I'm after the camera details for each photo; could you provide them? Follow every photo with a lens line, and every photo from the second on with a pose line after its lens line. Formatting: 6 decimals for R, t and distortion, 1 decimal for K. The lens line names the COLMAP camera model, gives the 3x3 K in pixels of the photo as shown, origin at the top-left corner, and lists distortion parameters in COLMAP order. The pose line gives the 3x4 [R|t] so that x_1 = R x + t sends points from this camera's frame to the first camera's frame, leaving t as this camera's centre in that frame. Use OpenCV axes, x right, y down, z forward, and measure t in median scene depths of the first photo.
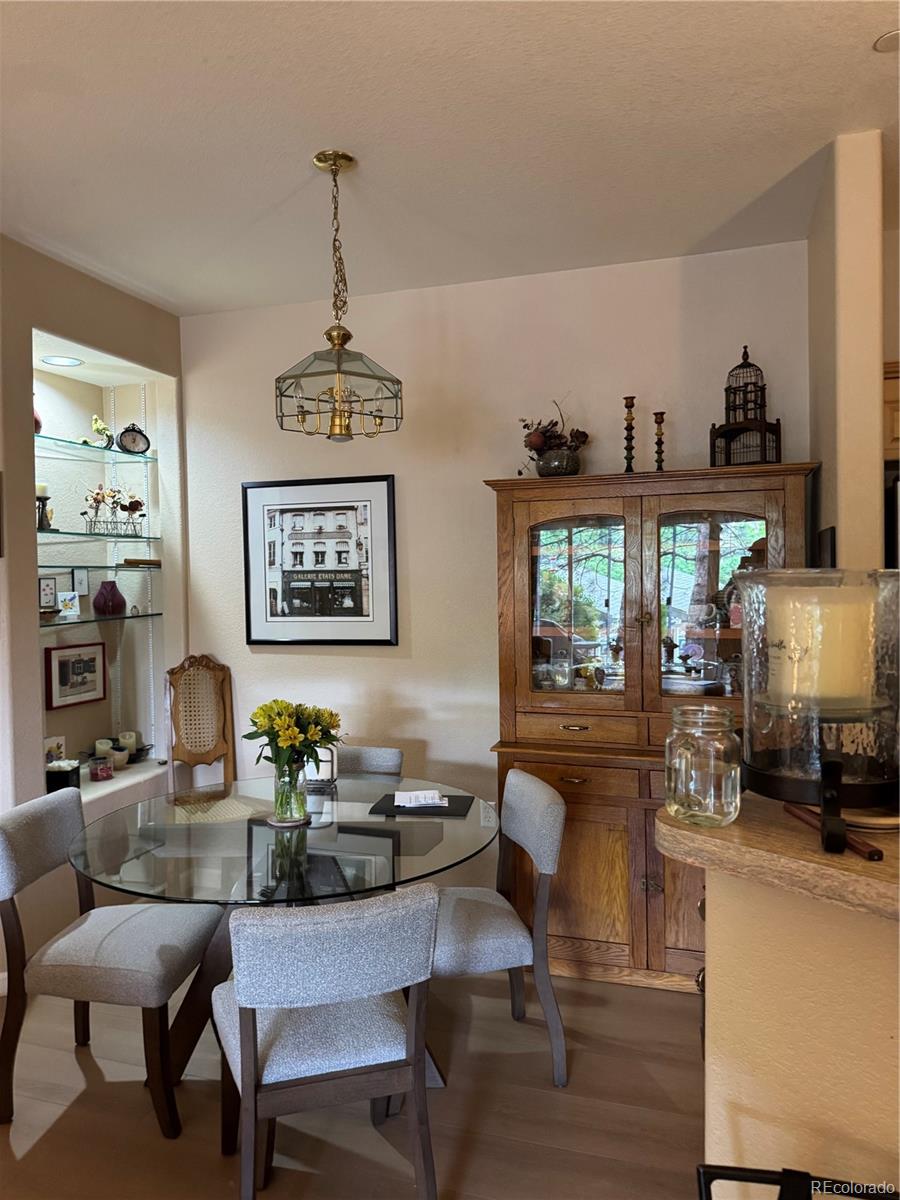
lens RADIAL K [[835.8, 0, 449.0], [0, 835.8, 592.6], [0, 0, 1]] dist [0.135143, -0.190415]
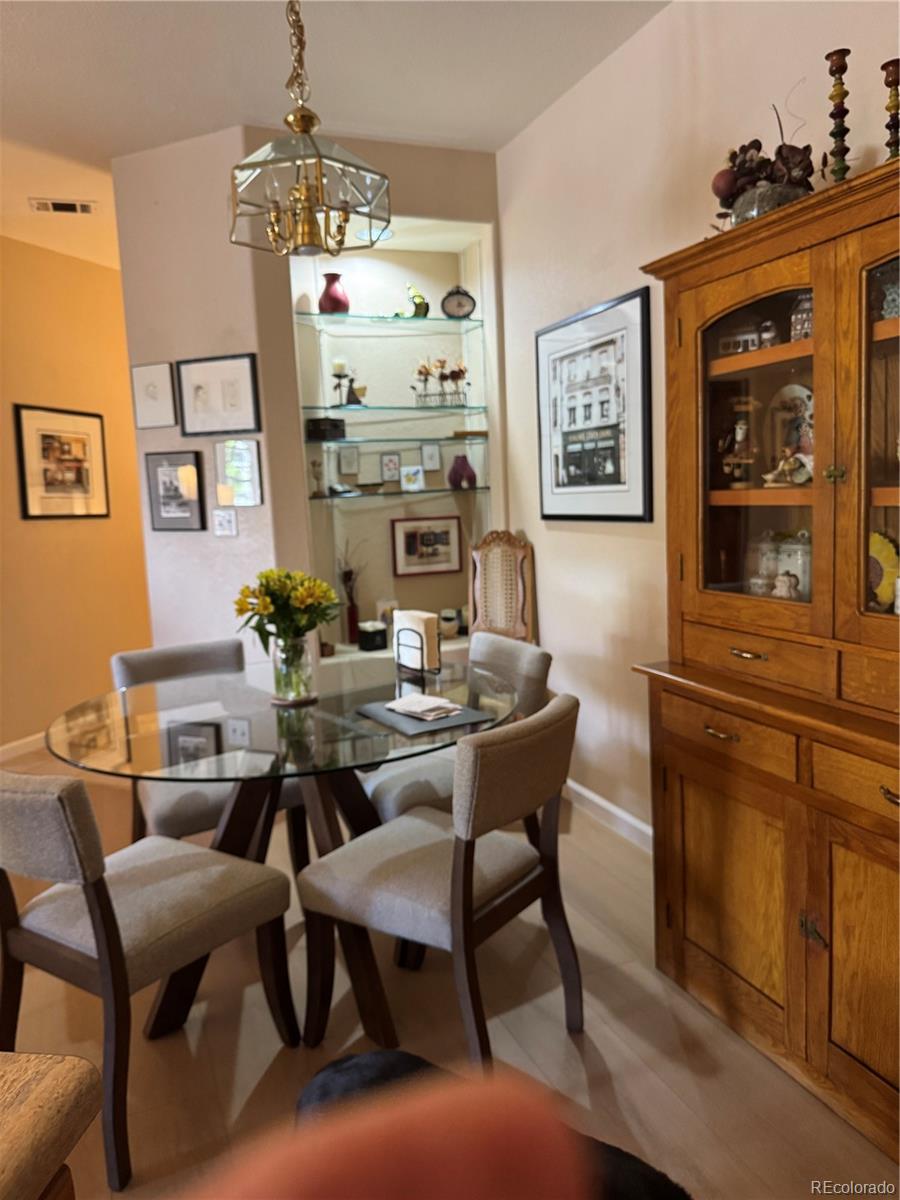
lens RADIAL K [[851.5, 0, 463.1], [0, 851.5, 602.2], [0, 0, 1]] dist [0.115307, -0.204135]
pose [[0.633059, 0.086944, -0.769205, 0.420537], [0.017635, 0.991795, 0.126617, 0.033100], [0.773903, -0.093721, 0.626331, 0.373951]]
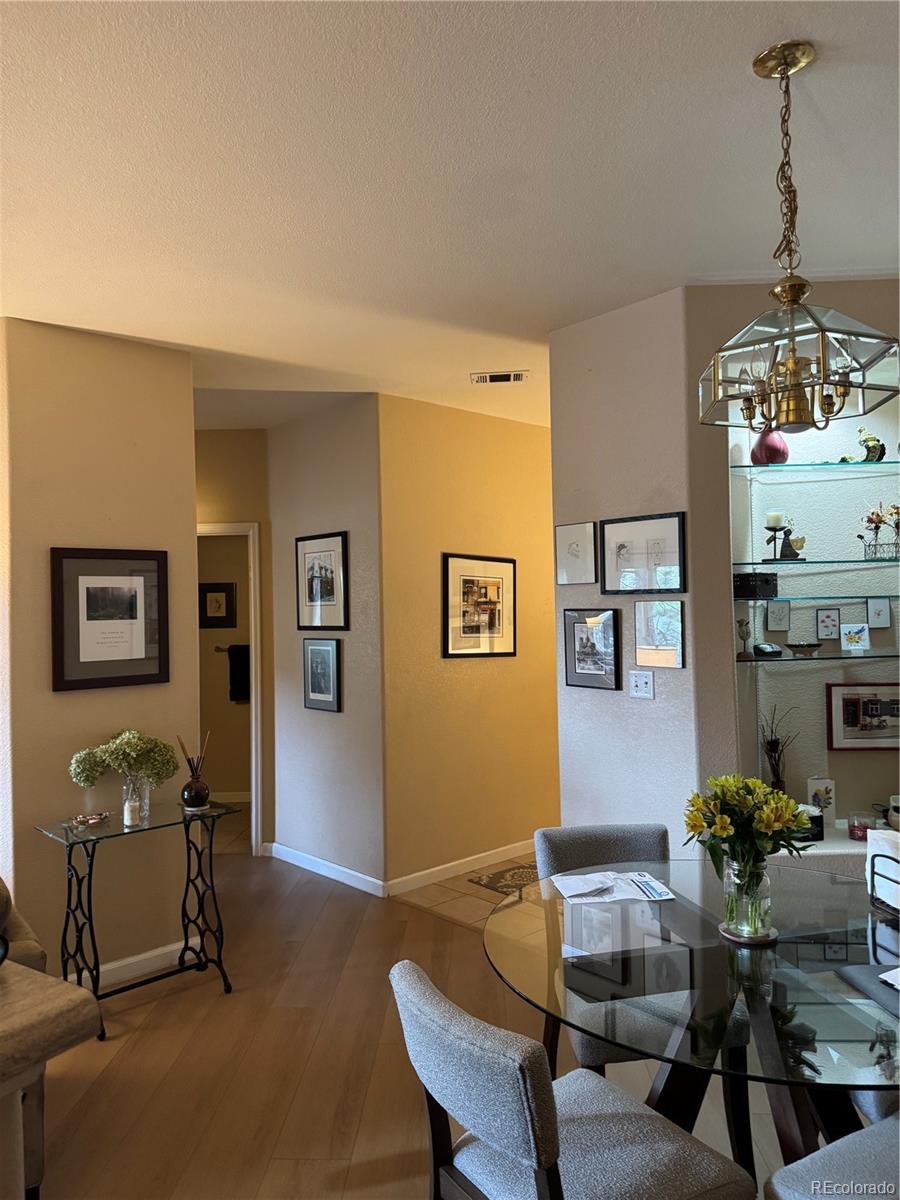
lens RADIAL K [[851.5, 0, 463.1], [0, 851.5, 602.2], [0, 0, 1]] dist [0.115307, -0.204135]
pose [[0.263640, -0.004247, -0.964612, 0.334752], [0.004274, 0.999986, -0.003235, -0.023029], [0.964612, -0.003270, 0.263655, 0.354687]]
